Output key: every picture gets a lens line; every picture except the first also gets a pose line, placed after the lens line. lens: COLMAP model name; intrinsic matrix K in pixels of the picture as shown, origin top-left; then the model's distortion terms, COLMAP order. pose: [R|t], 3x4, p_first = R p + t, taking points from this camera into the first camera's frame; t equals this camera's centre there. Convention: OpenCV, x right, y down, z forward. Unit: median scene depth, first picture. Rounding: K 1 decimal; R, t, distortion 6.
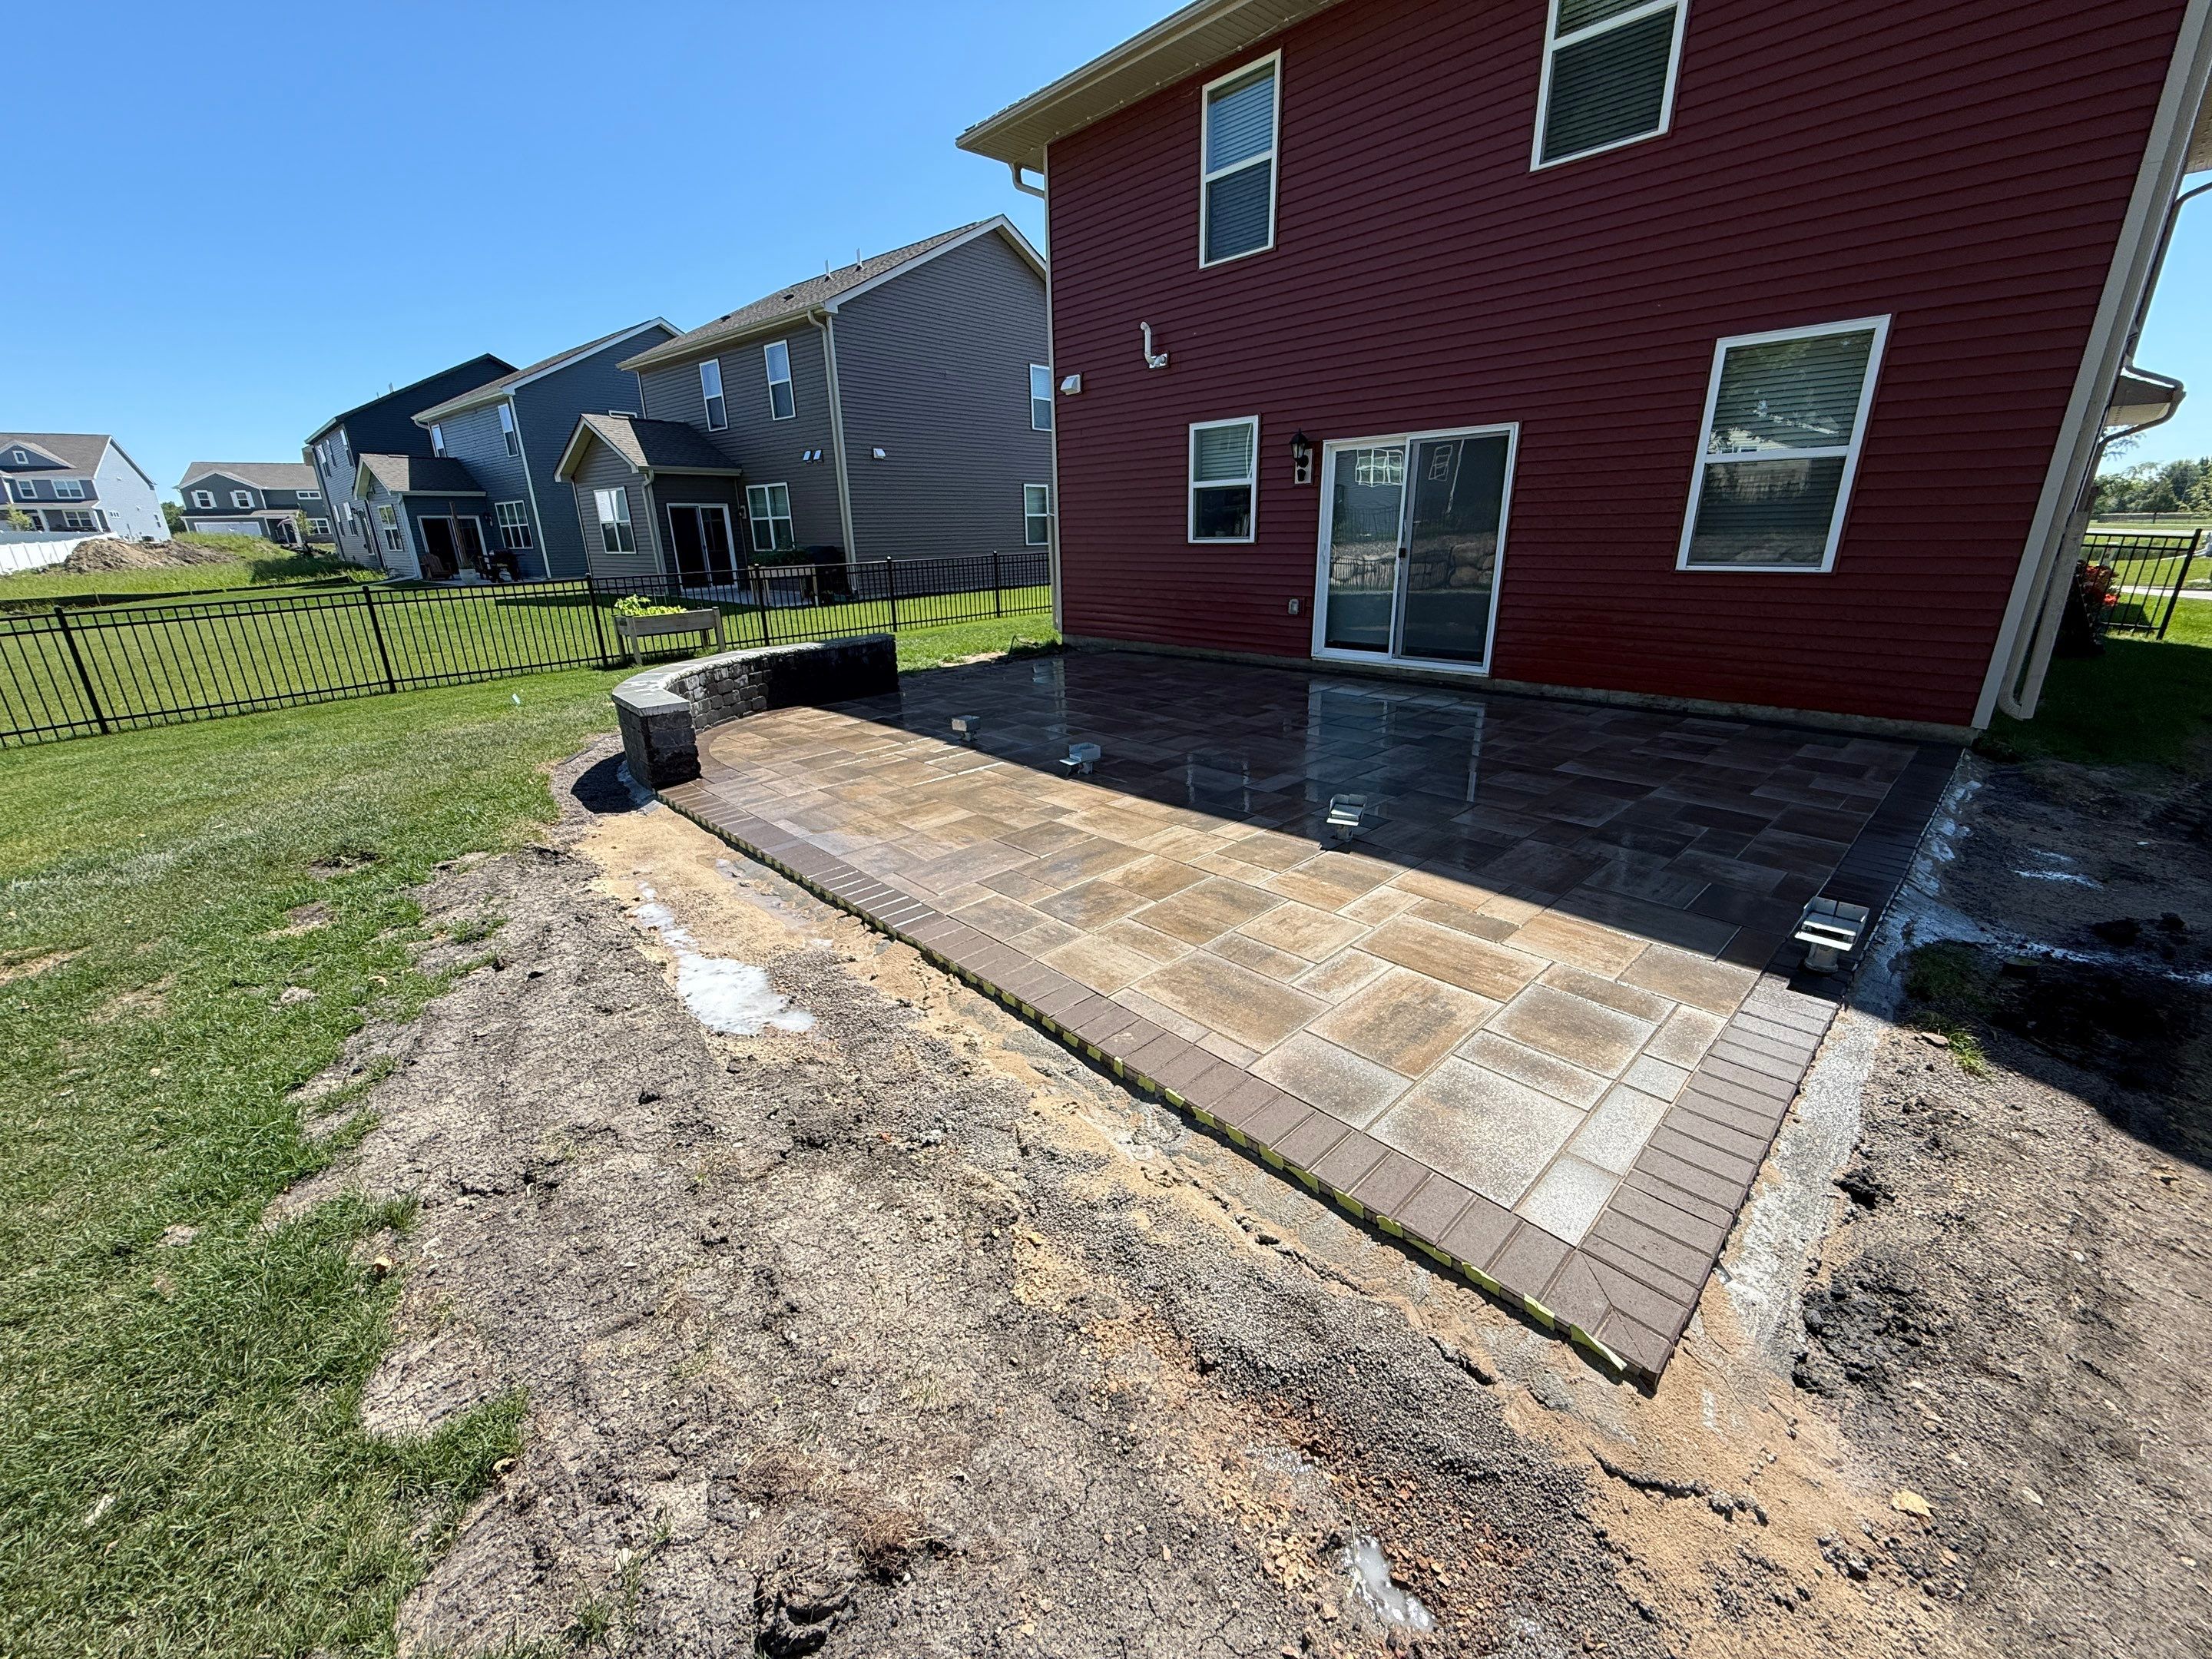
lens RADIAL K [[875.9, 0, 1097.7], [0, 875.9, 826.1], [0, 0, 1]] dist [0.001402, -0.000683]
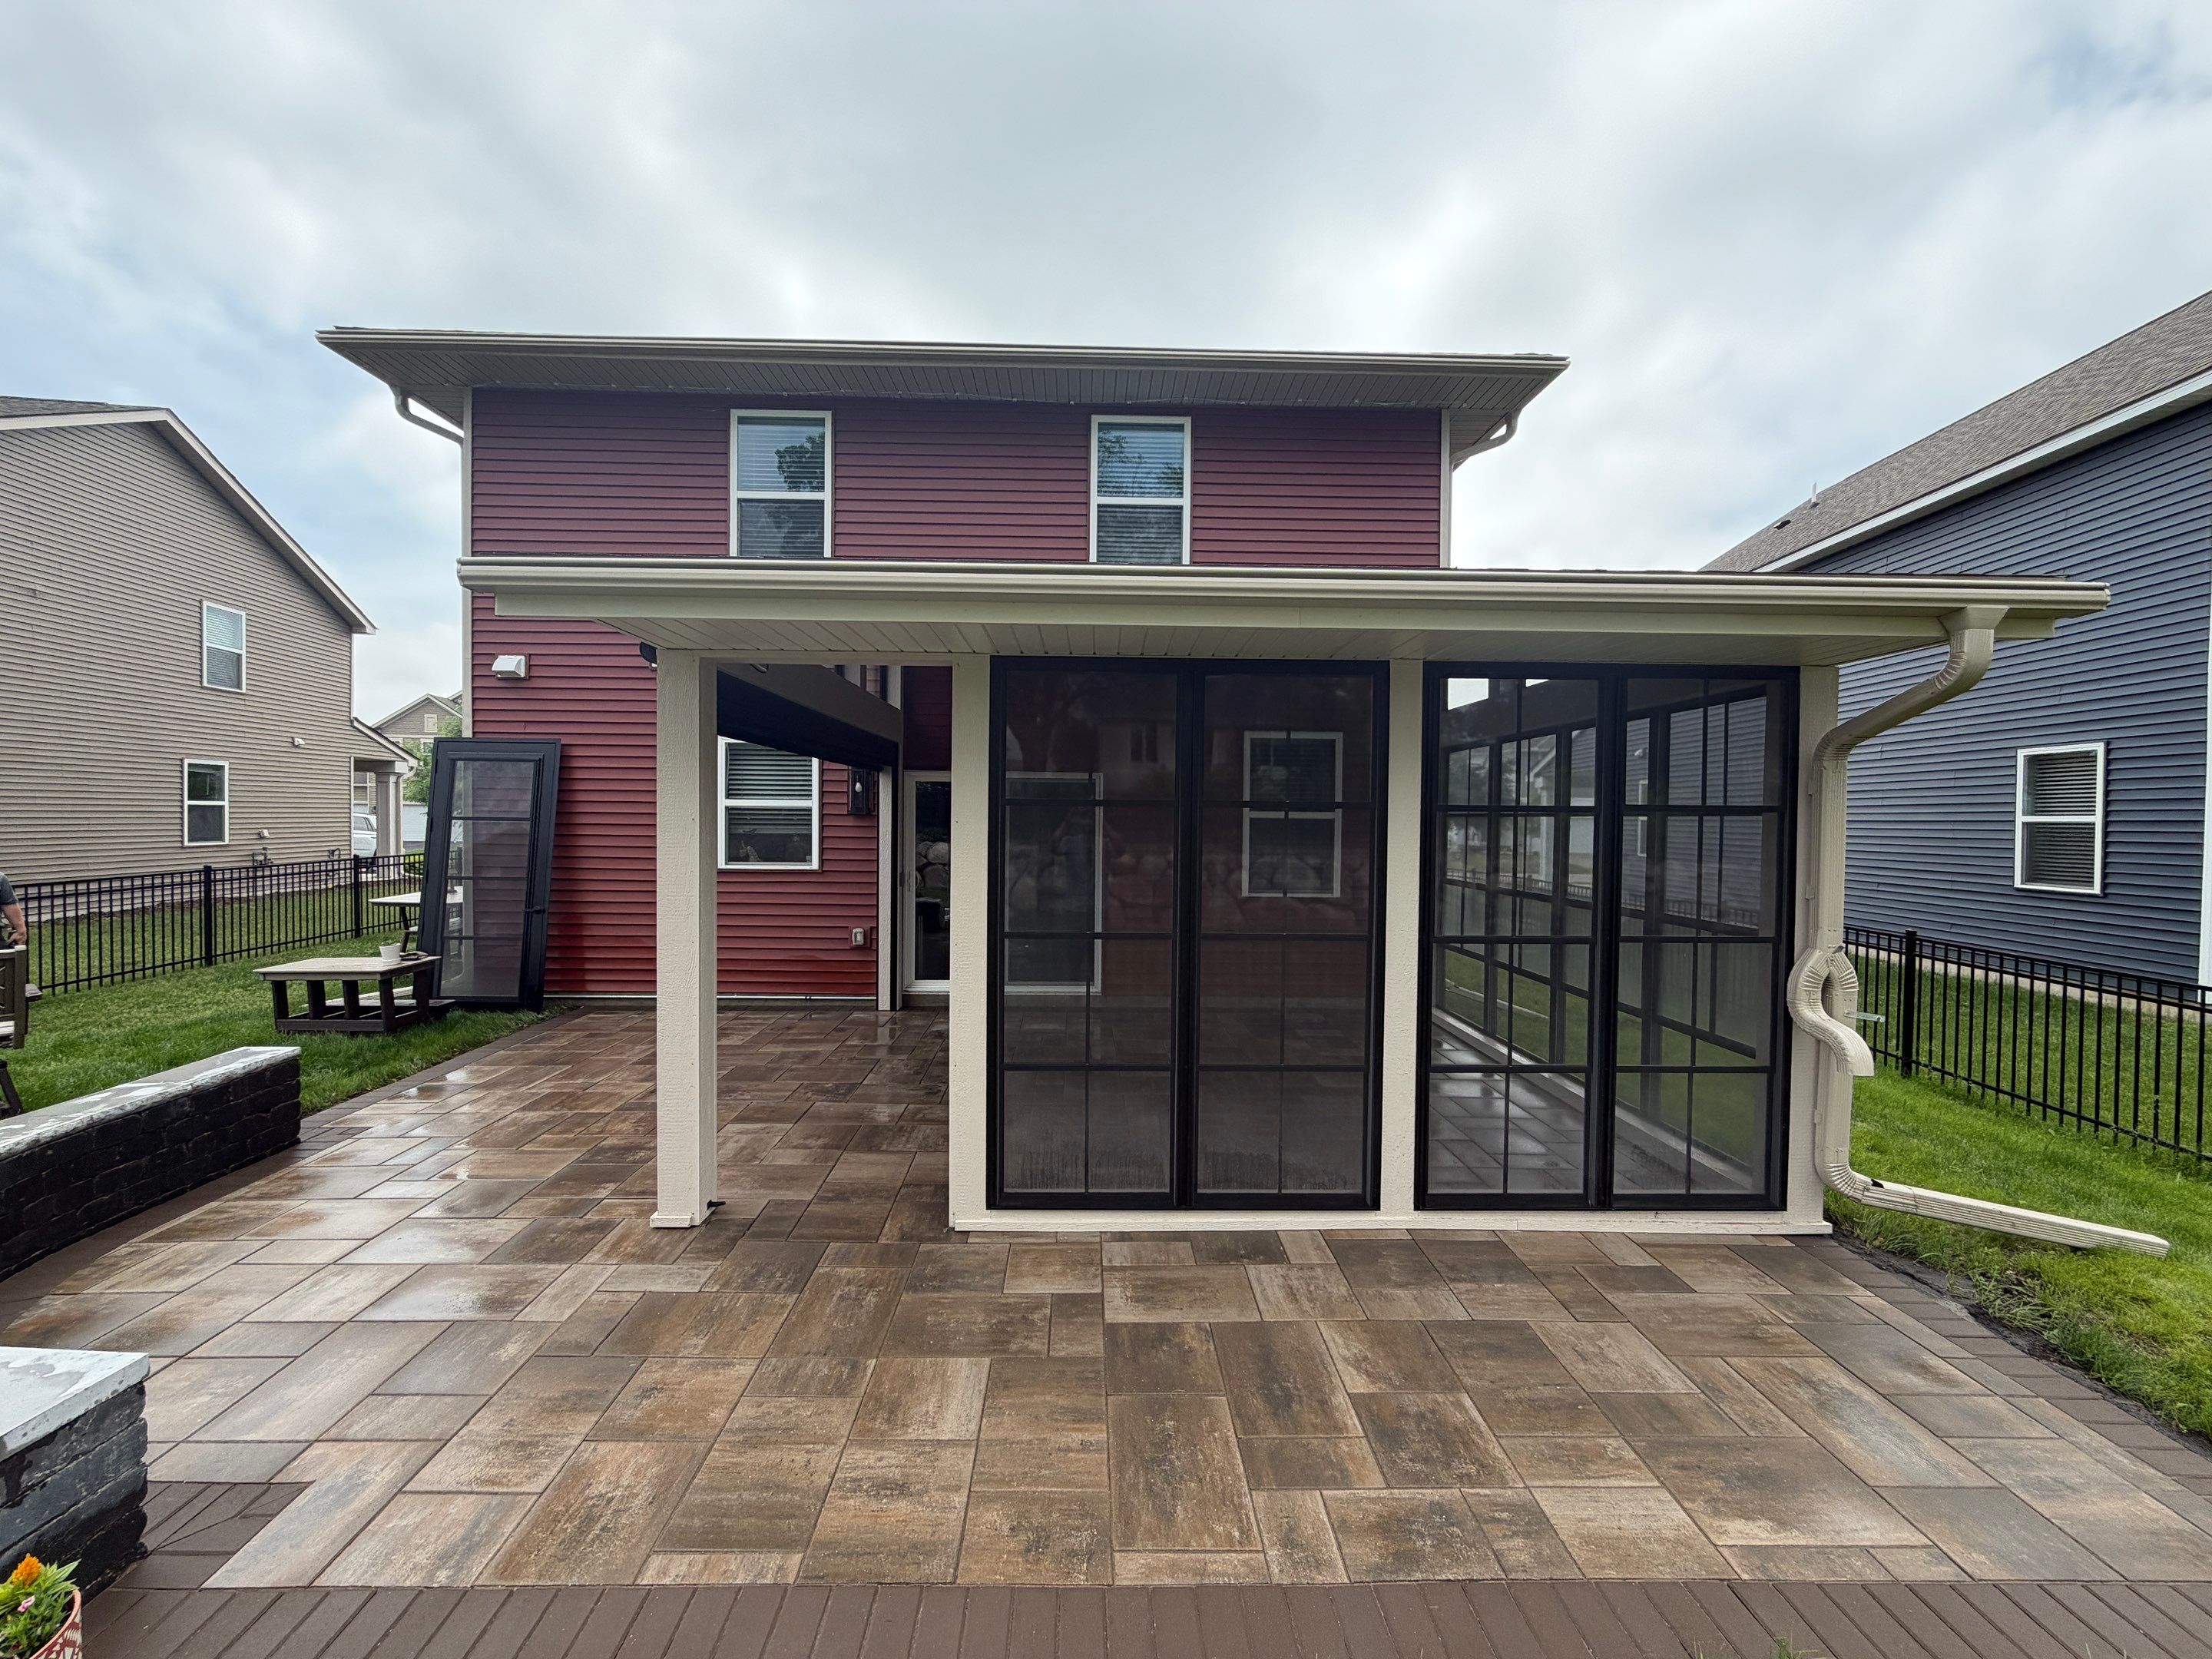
lens RADIAL K [[875.9, 0, 1095.0], [0, 875.9, 836.9], [0, 0, 1]] dist [-0.002440, -0.000009]
pose [[0.670945, 0.009134, 0.741451, -0.305154], [0.213962, 0.955007, -0.205381, -0.123456], [-0.709967, 0.296442, 0.638803, 0.250023]]
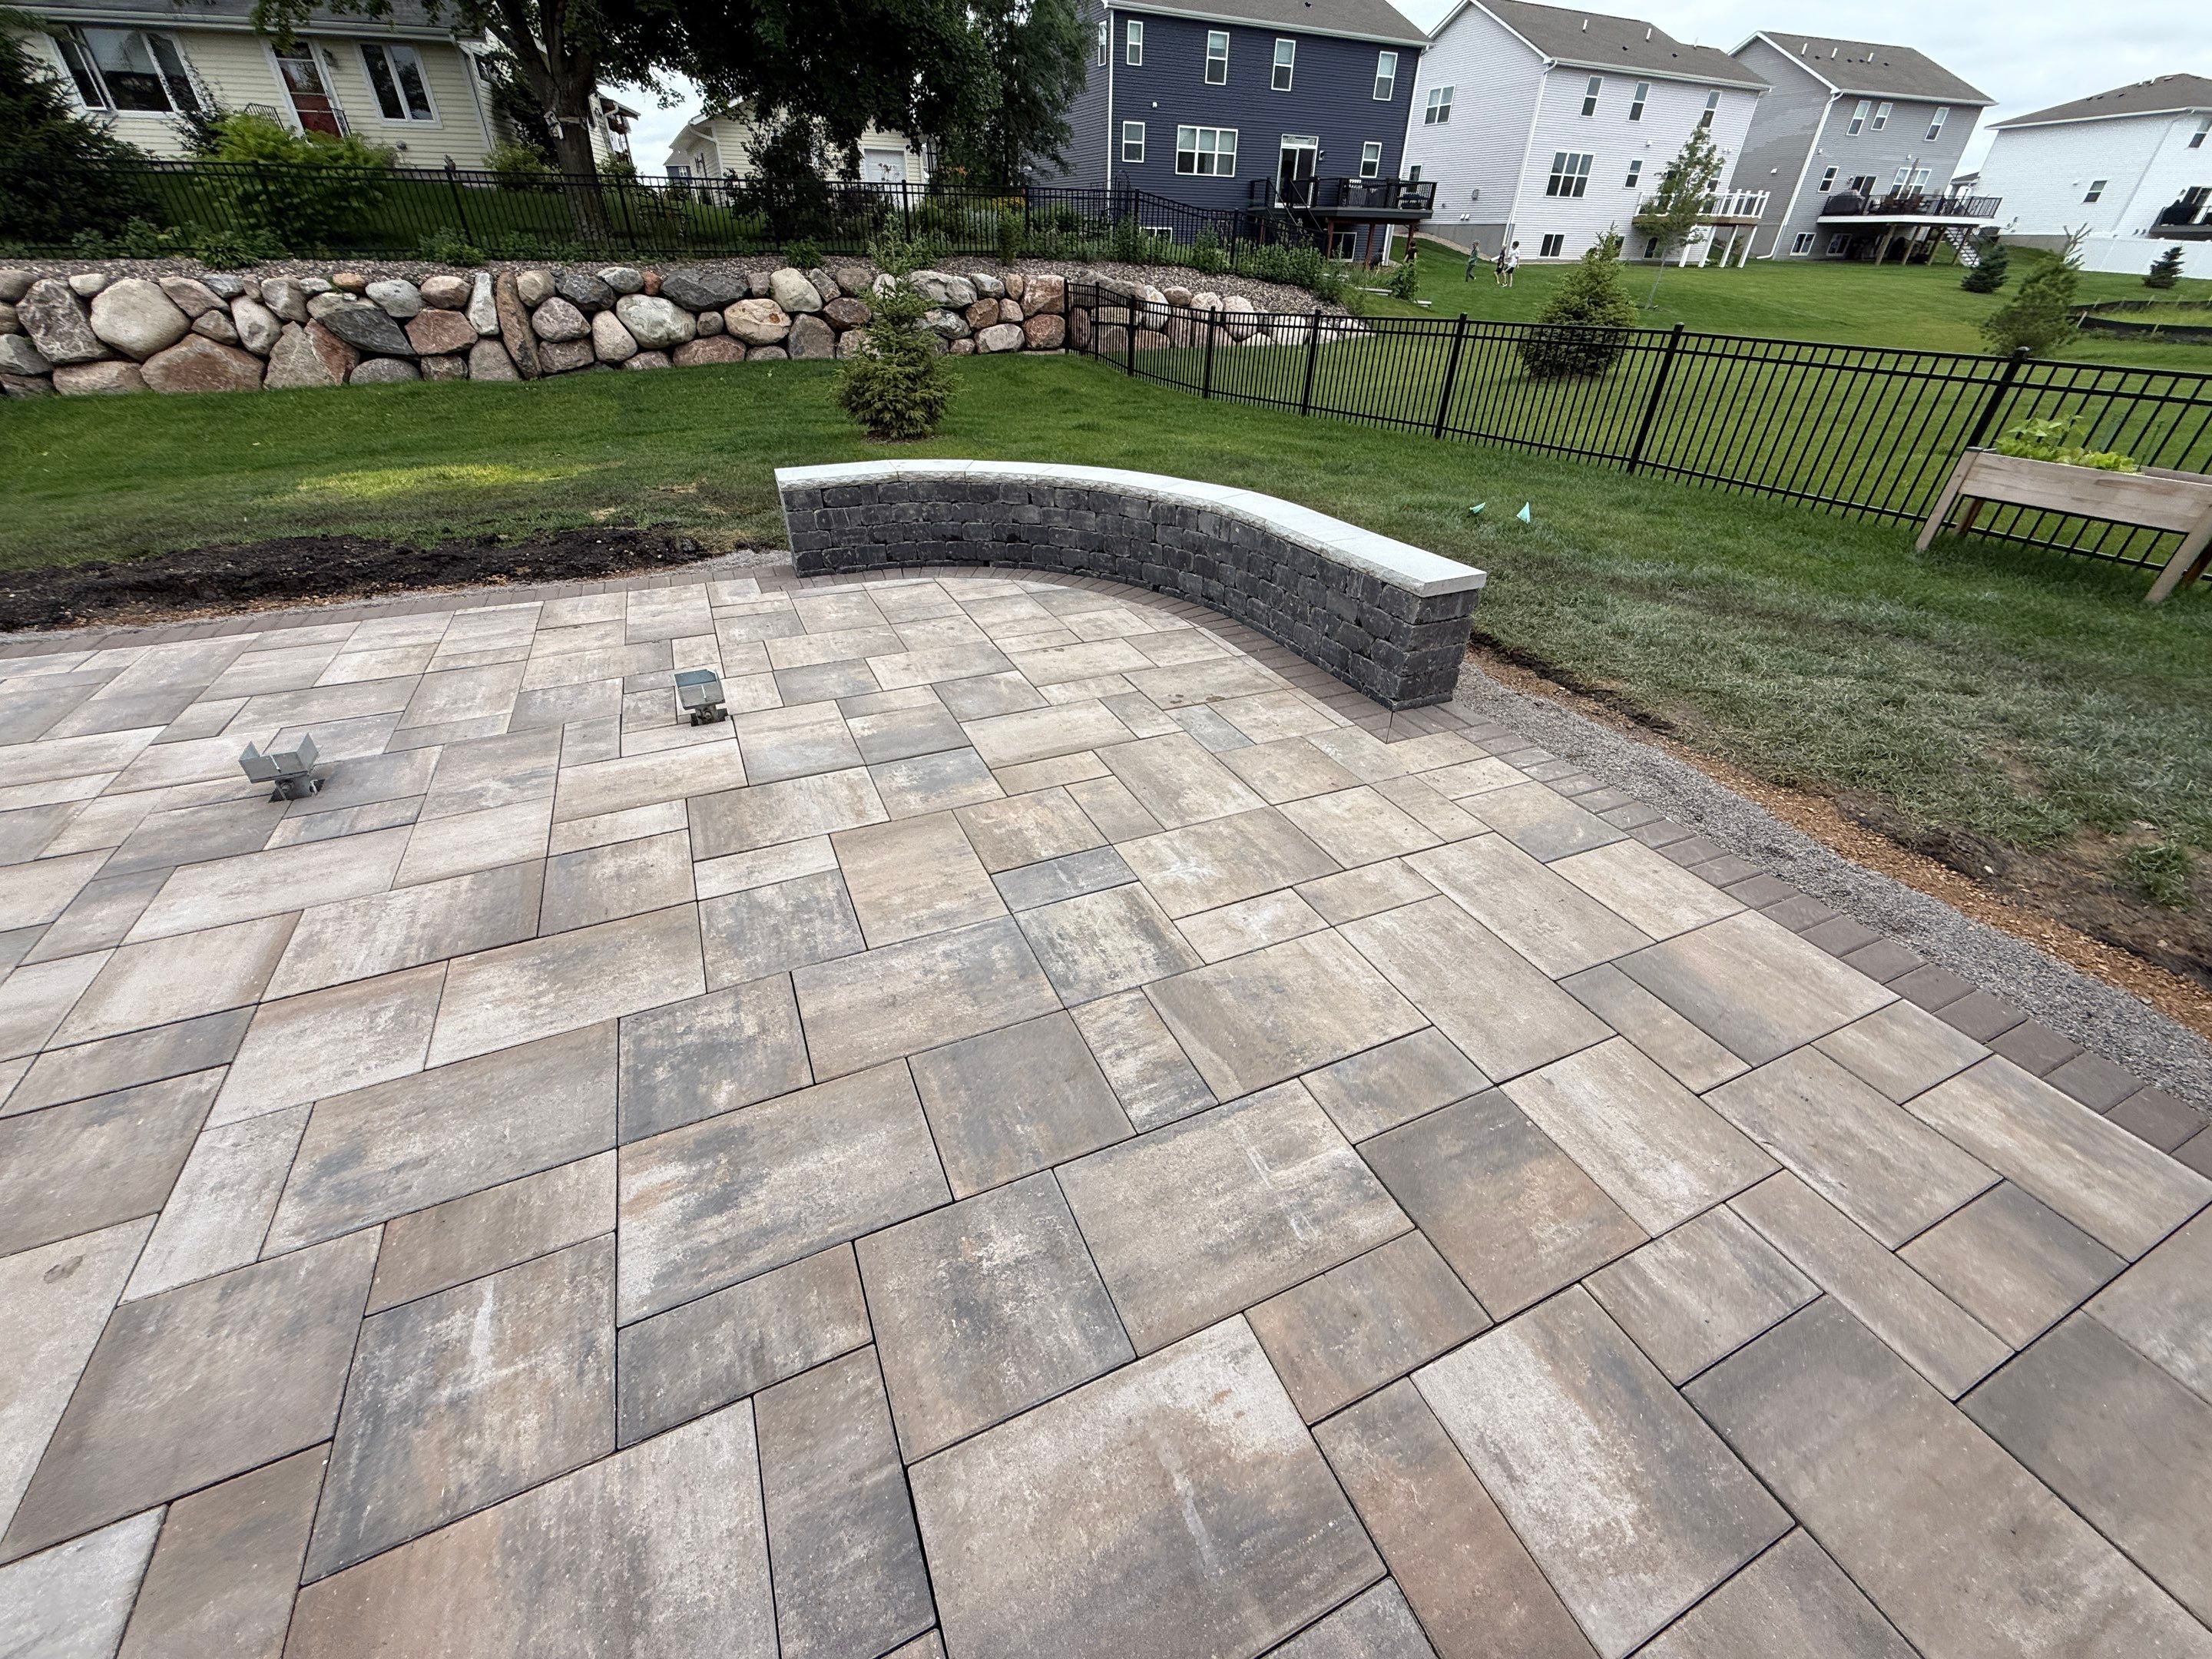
lens RADIAL K [[875.9, 0, 1097.7], [0, 875.9, 826.1], [0, 0, 1]] dist [0.001402, -0.000683]
pose [[-0.329390, 0.537012, -0.776608, 0.156093], [-0.310266, 0.715272, 0.626195, -0.332351], [0.891761, 0.447218, -0.068987, 0.943706]]
